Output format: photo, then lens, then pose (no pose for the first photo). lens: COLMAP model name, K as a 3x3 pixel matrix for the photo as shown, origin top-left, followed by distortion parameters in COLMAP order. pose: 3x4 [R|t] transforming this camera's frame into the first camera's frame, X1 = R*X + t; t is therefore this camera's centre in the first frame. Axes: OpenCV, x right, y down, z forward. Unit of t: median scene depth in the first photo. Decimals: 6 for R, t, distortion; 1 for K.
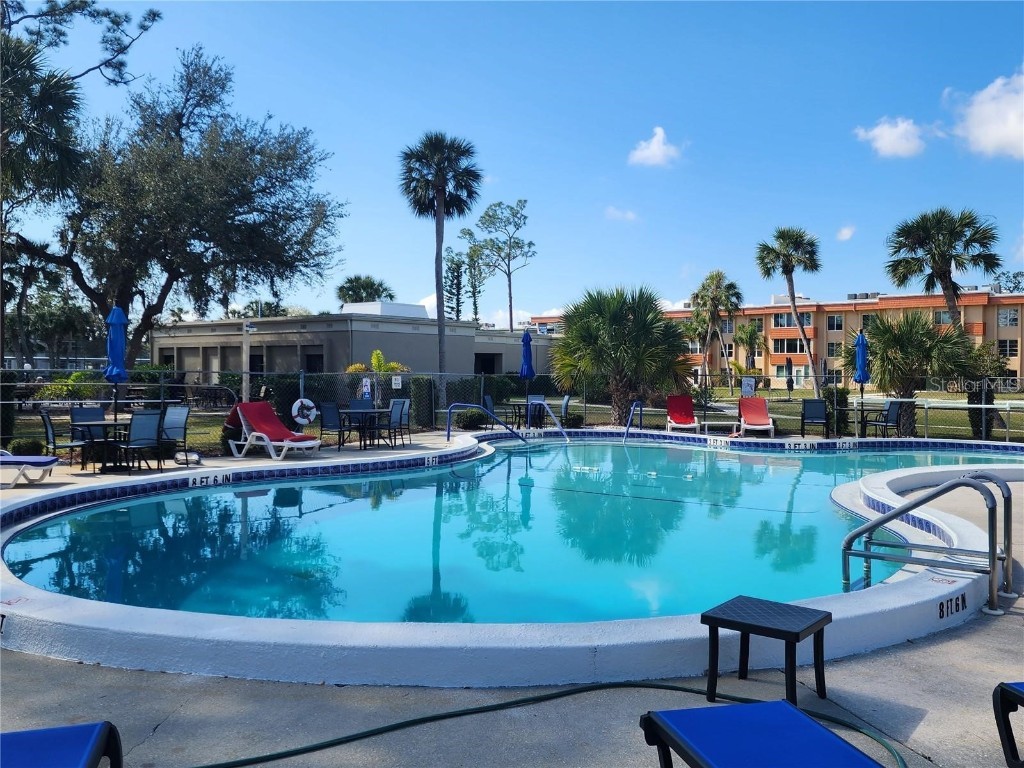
lens RADIAL K [[990.1, 0, 526.5], [0, 990.1, 385.3], [0, 0, 1]] dist [0.095866, -0.001910]
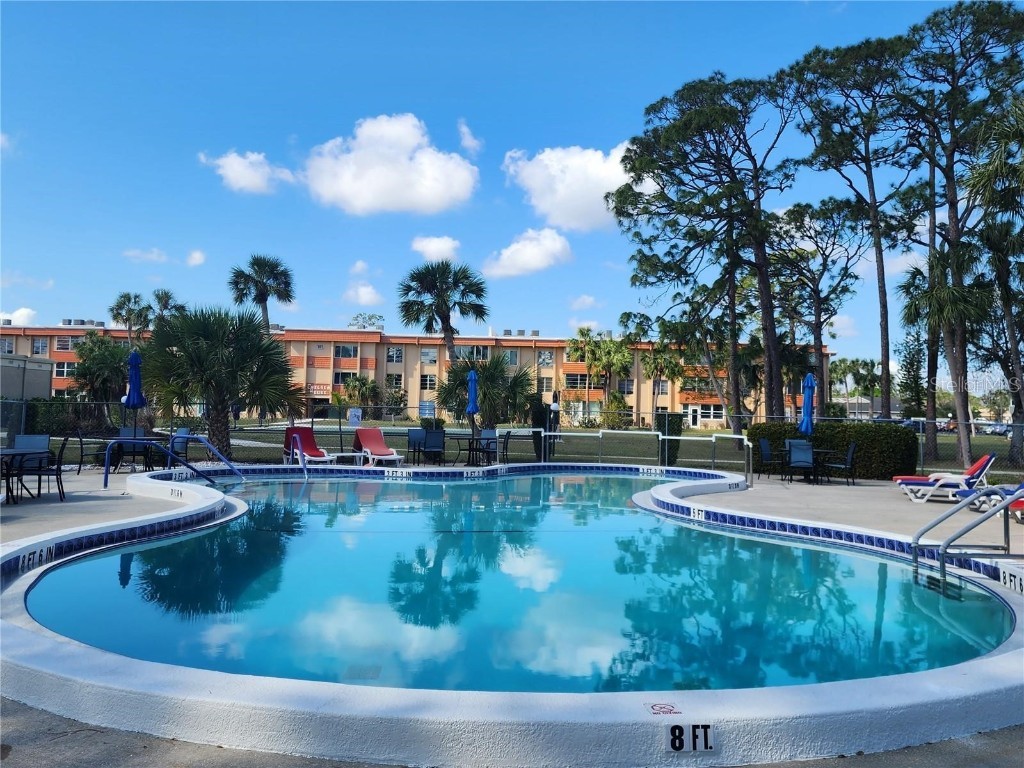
lens RADIAL K [[990.1, 0, 526.5], [0, 990.1, 385.3], [0, 0, 1]] dist [0.095866, -0.001910]
pose [[0.703957, 0.021214, 0.709926, -0.256058], [-0.004601, 0.999669, -0.025310, -0.004623], [-0.710228, 0.014551, 0.703822, 0.117041]]
